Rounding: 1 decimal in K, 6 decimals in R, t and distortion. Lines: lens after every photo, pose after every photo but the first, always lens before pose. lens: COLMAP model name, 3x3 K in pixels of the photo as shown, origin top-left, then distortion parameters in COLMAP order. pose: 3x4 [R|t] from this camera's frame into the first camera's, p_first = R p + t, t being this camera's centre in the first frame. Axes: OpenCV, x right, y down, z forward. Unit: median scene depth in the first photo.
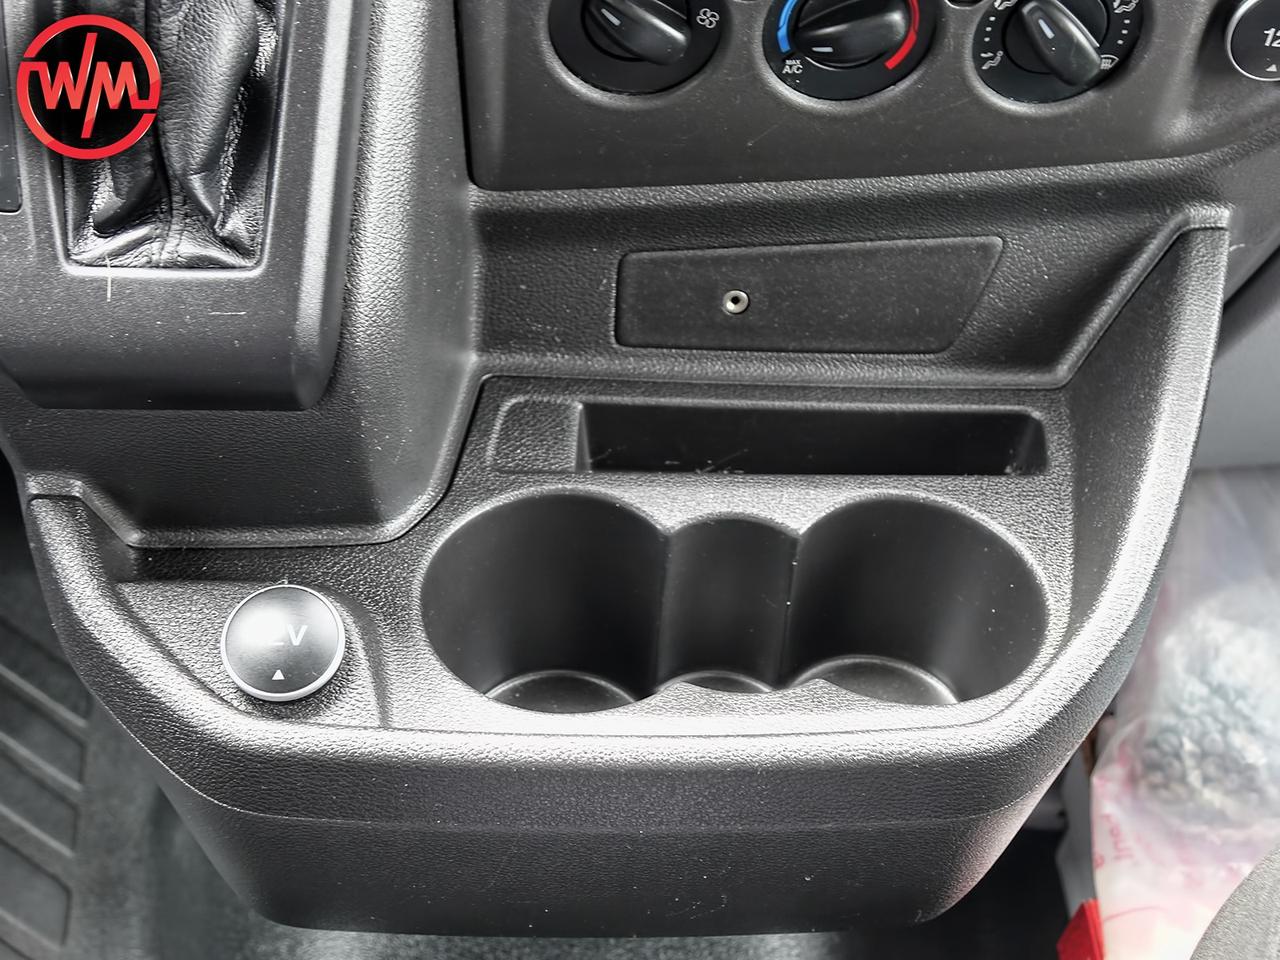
lens RADIAL K [[1659.4, 0, 629.2], [0, 1659.4, 475.0], [0, 0, 1]] dist [-0.006531, -0.056352]
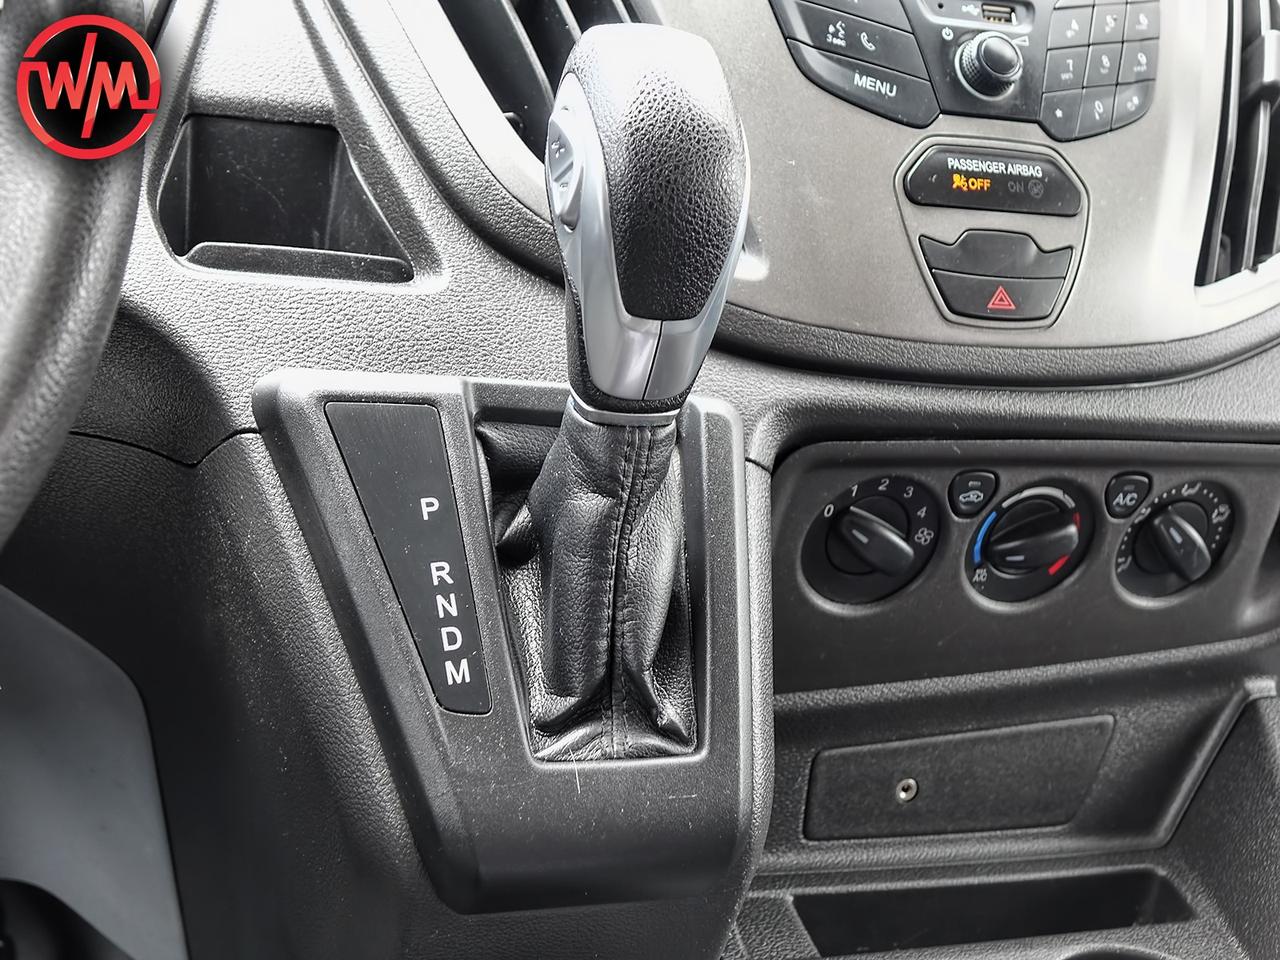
lens RADIAL K [[1659.4, 0, 629.2], [0, 1659.4, 475.0], [0, 0, 1]] dist [-0.006531, -0.056352]
pose [[0.957898, -0.019434, 0.286451, -0.472593], [0.117866, 0.936374, -0.330622, 0.047468], [-0.261800, 0.350465, 0.899242, -0.021470]]
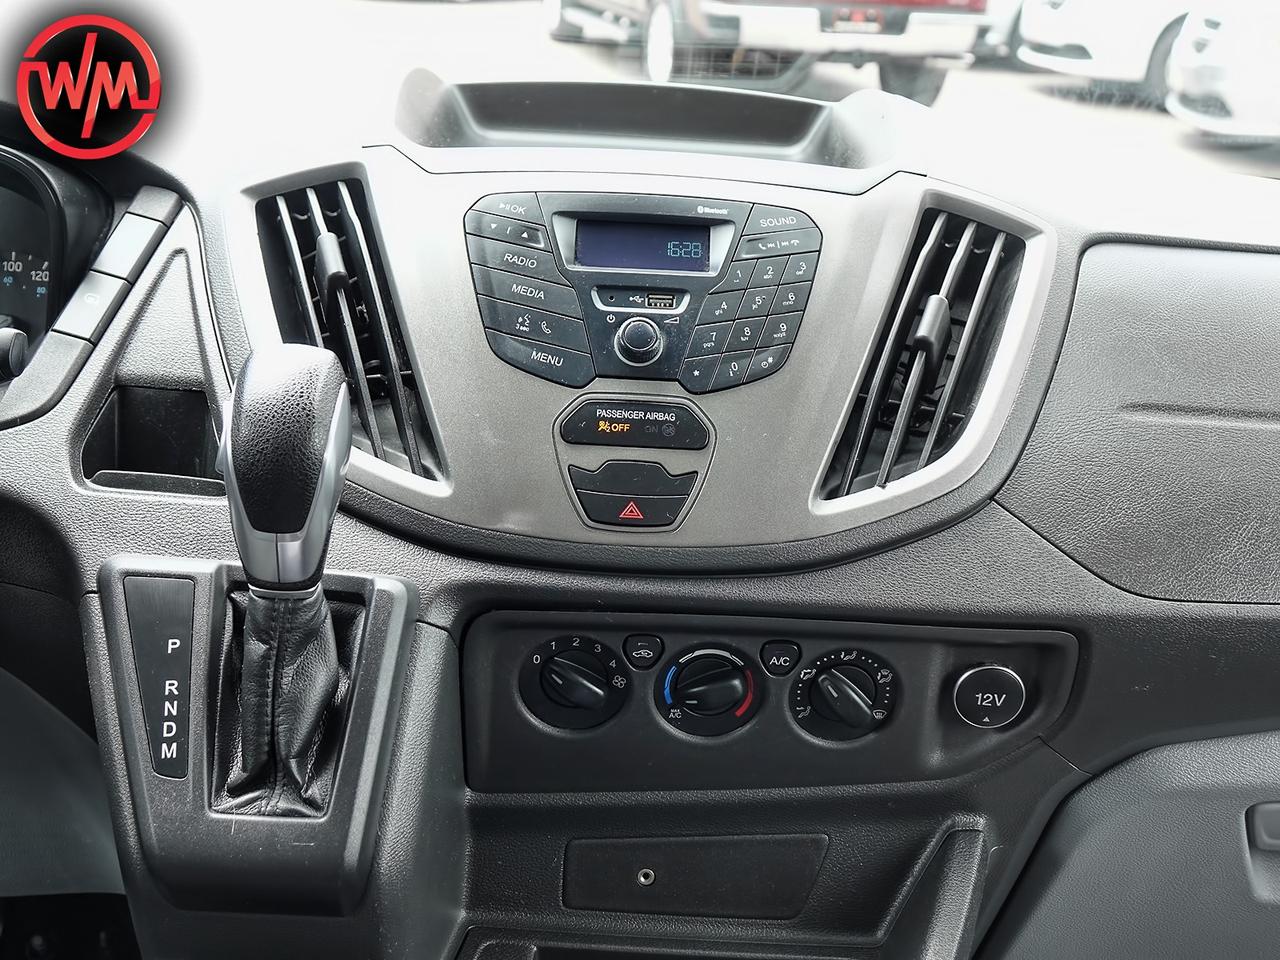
lens RADIAL K [[1659.4, 0, 629.2], [0, 1659.4, 475.0], [0, 0, 1]] dist [-0.006531, -0.056352]
pose [[0.999295, 0.013487, -0.035030, 0.105730], [-0.026813, 0.909571, -0.414683, 0.195614], [0.026270, 0.415330, 0.909291, -0.507388]]
